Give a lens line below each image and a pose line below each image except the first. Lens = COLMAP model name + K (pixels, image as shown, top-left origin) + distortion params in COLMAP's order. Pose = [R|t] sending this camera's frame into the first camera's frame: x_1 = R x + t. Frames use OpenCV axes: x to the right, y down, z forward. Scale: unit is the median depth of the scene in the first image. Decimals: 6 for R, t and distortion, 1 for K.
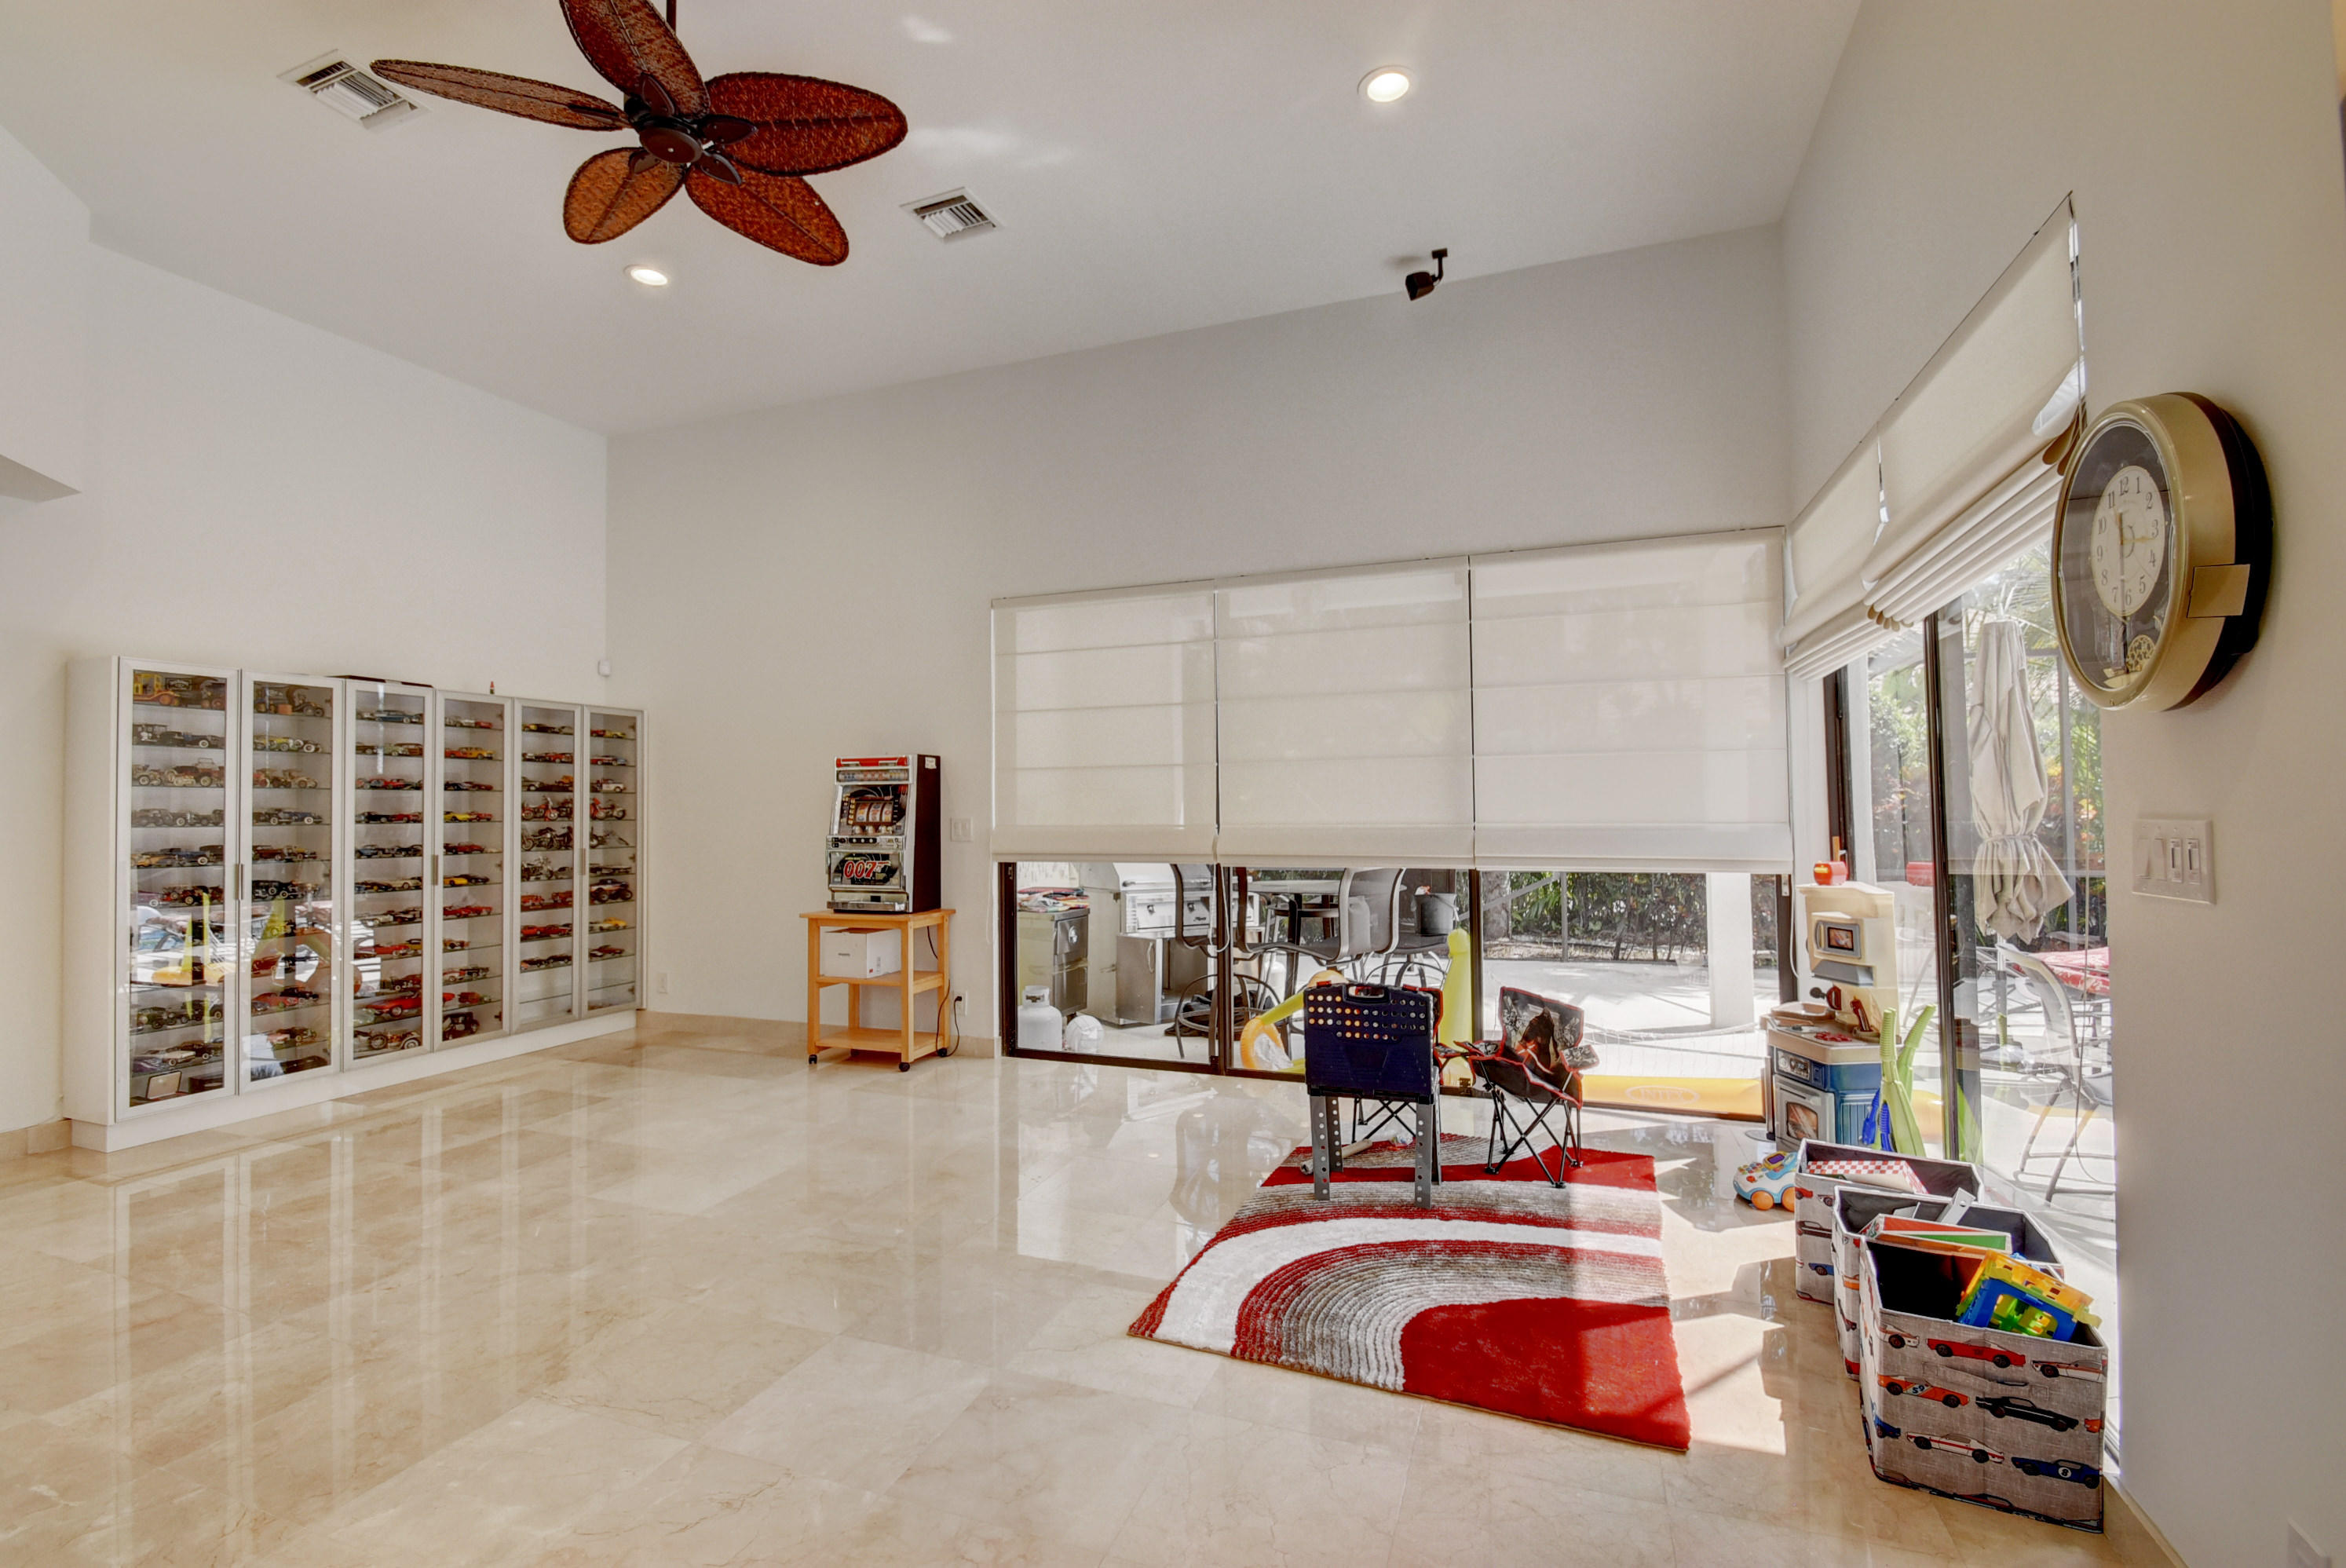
lens RADIAL K [[1033.8, 0, 1163.1], [0, 1033.8, 780.9], [0, 0, 1]] dist [0.015888, -0.015302]
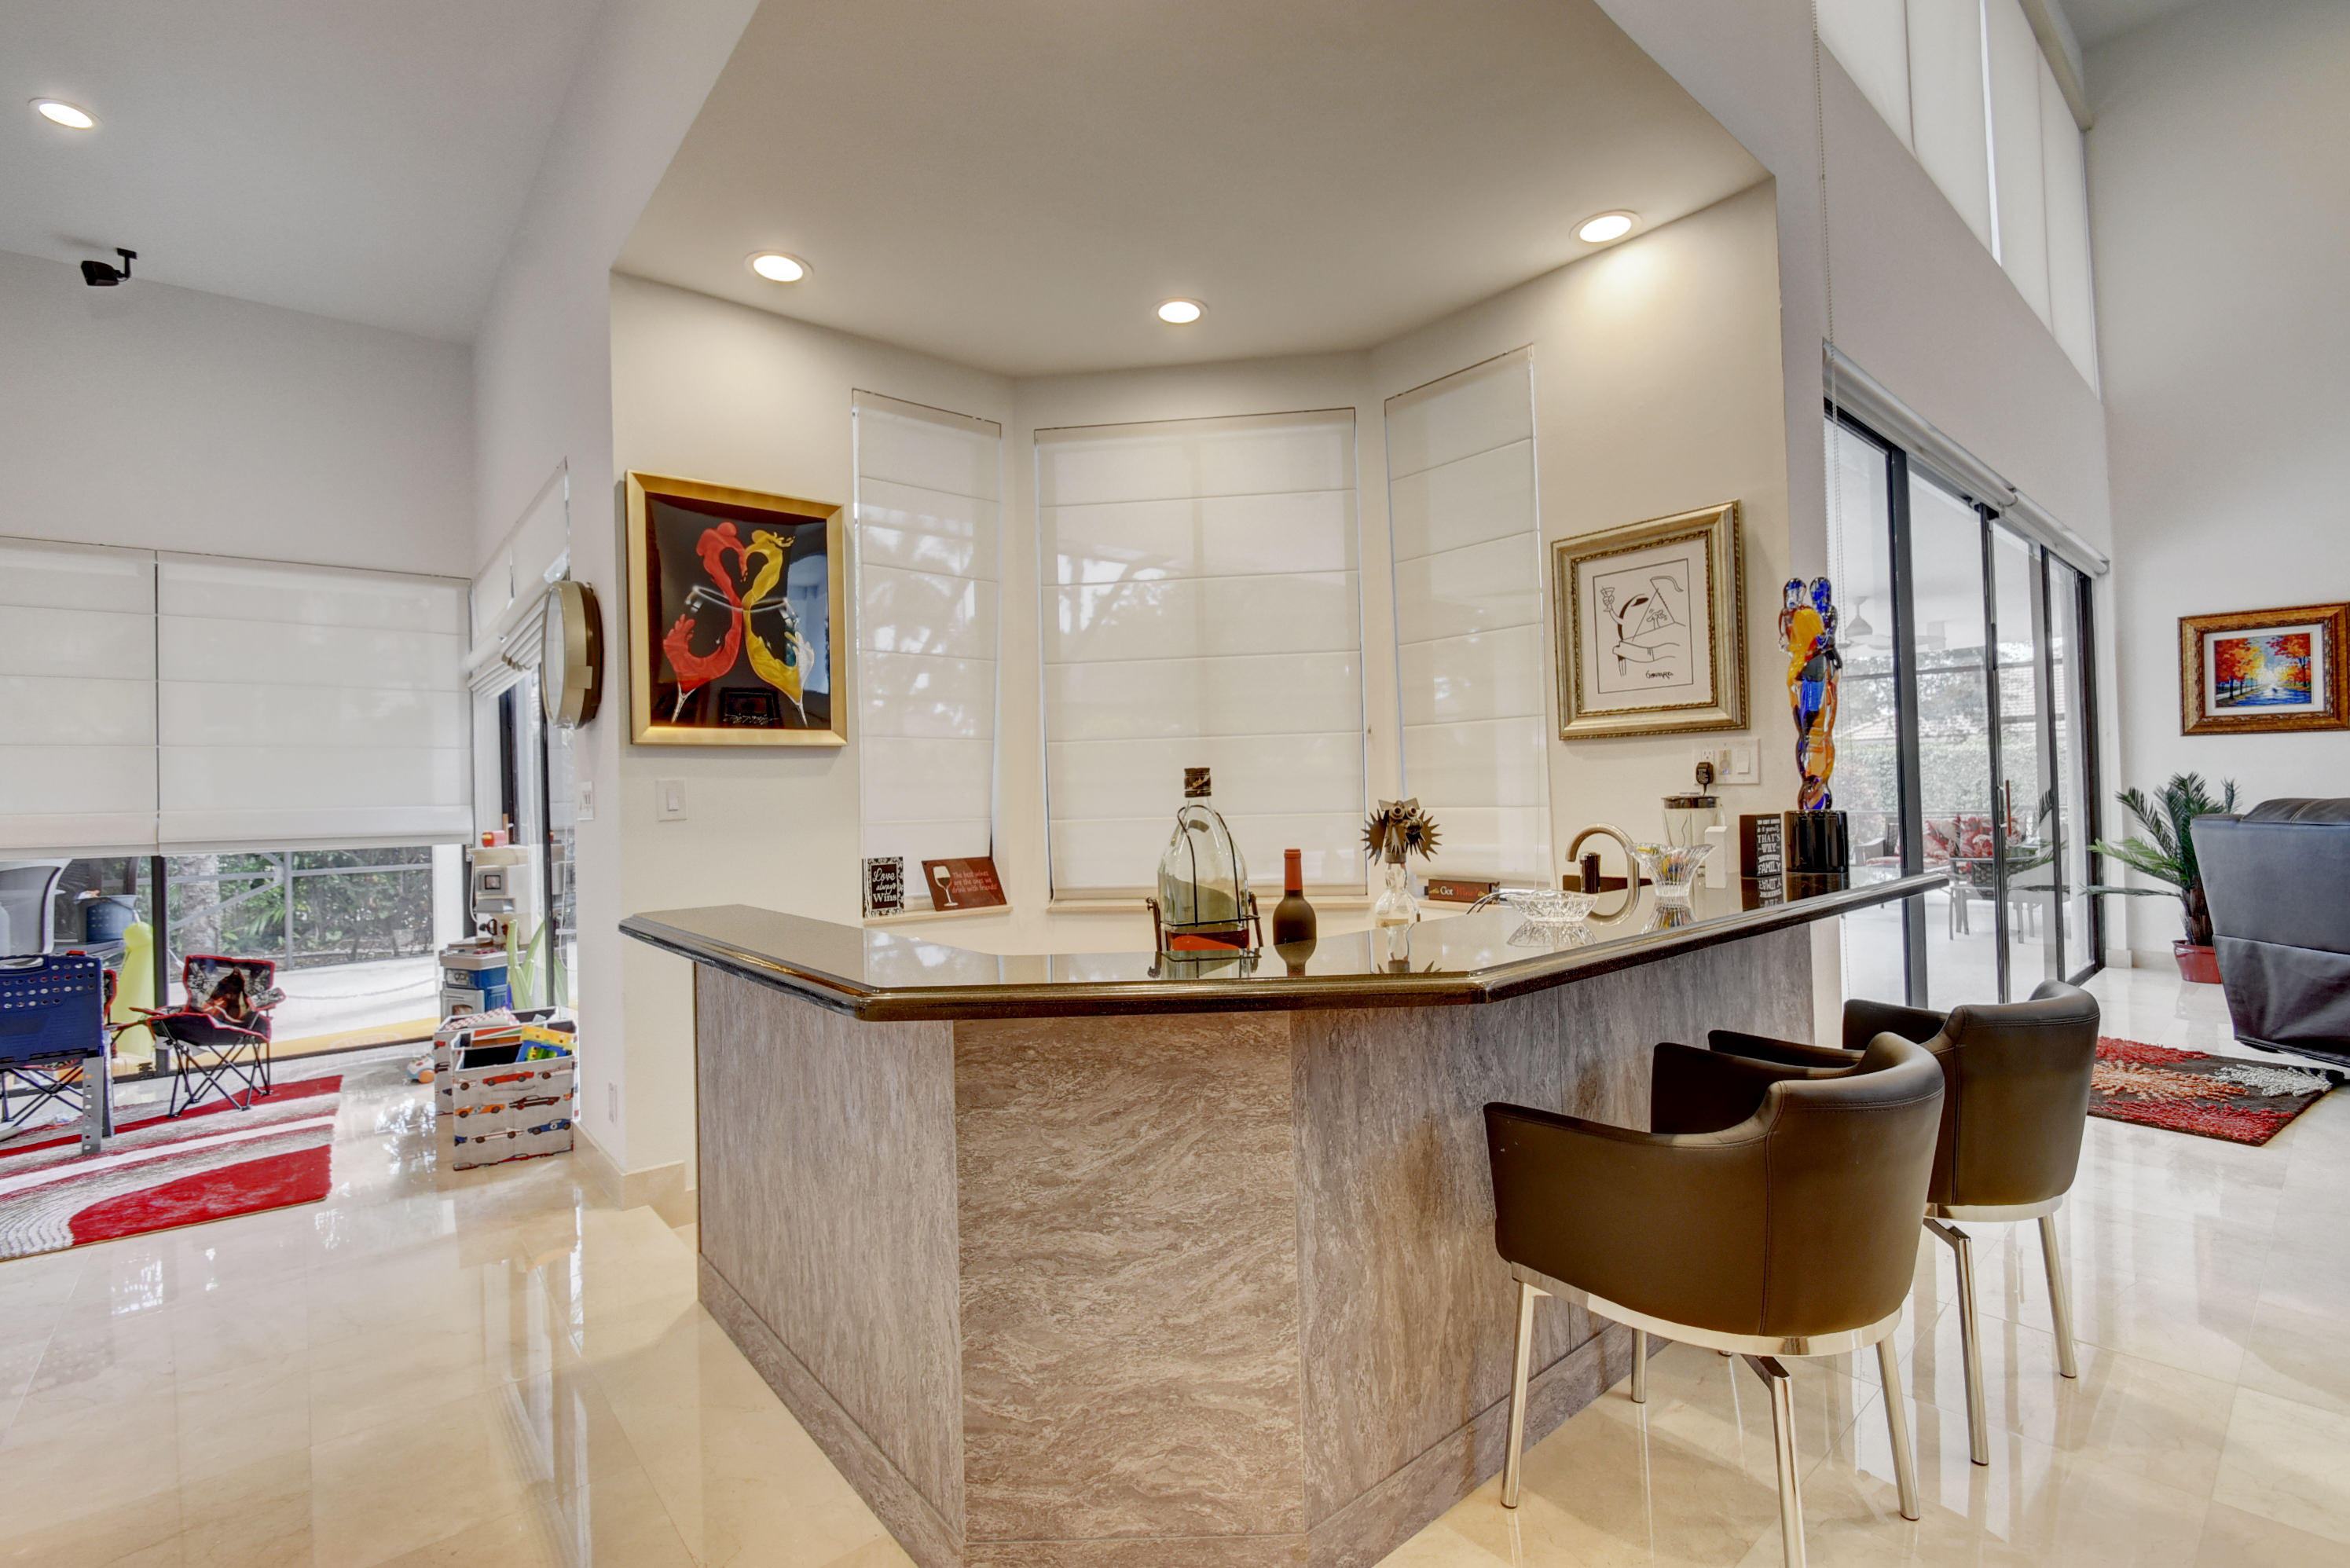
lens RADIAL K [[1033.5, 0, 1164.8], [0, 1033.5, 782.1], [0, 0, 1]] dist [0.001580, -0.010722]
pose [[0.490691, 0.009759, 0.871279, -0.123921], [-0.002013, 0.999947, -0.010067, 0.026192], [-0.871332, 0.003185, 0.490684, -0.477686]]
